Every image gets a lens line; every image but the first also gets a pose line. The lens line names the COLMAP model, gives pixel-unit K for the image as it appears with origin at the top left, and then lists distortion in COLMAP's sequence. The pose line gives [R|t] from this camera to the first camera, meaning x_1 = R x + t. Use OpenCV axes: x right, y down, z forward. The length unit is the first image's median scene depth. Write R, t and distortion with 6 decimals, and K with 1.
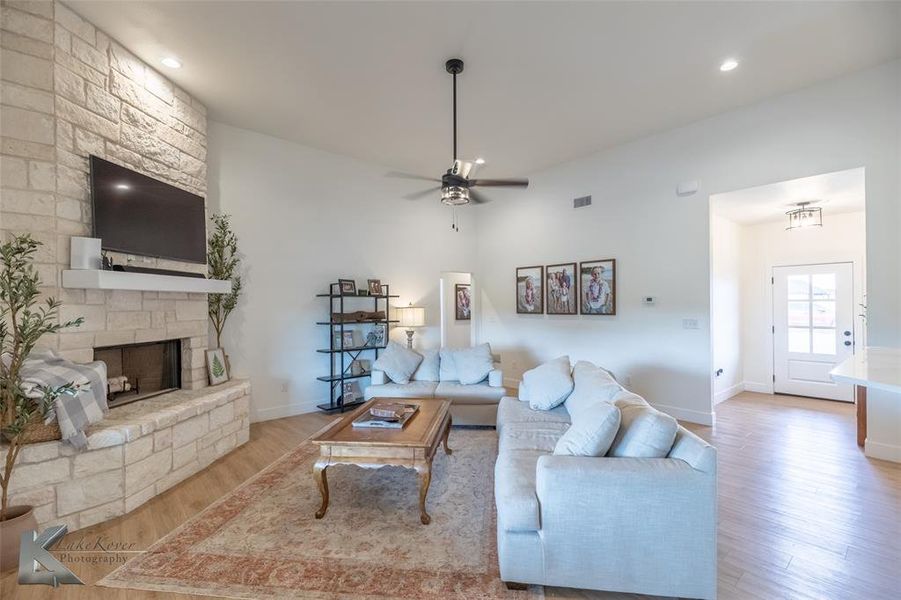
lens RADIAL K [[403.3, 0, 450.8], [0, 403.3, 304.4], [0, 0, 1]] dist [0.000553, 0.000548]
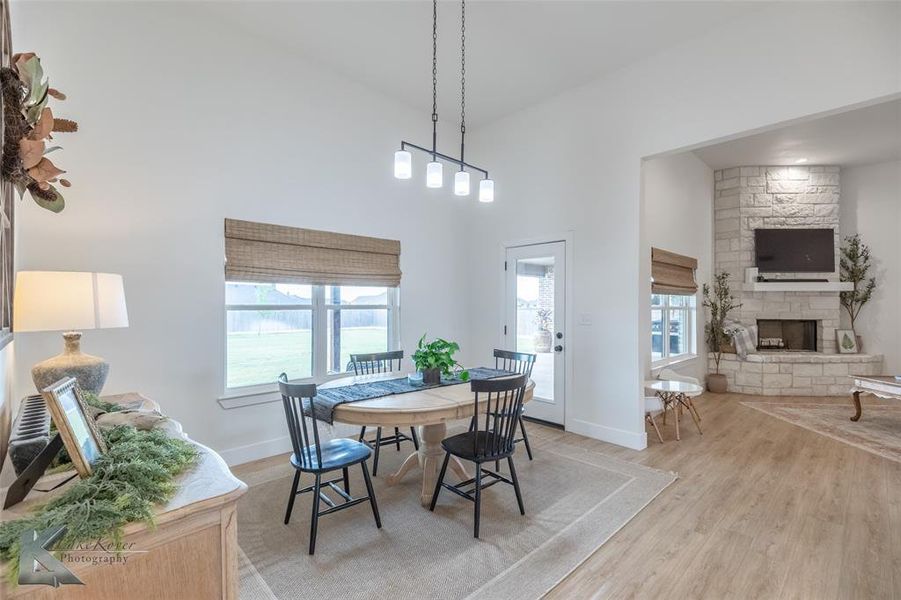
lens RADIAL K [[403.3, 0, 450.8], [0, 403.3, 304.4], [0, 0, 1]] dist [0.000553, 0.000548]
pose [[0.046528, 0.006349, -0.998897, 1.000828], [-0.003526, 0.999975, 0.006191, 0.020409], [0.998911, 0.003234, 0.046549, -0.606765]]
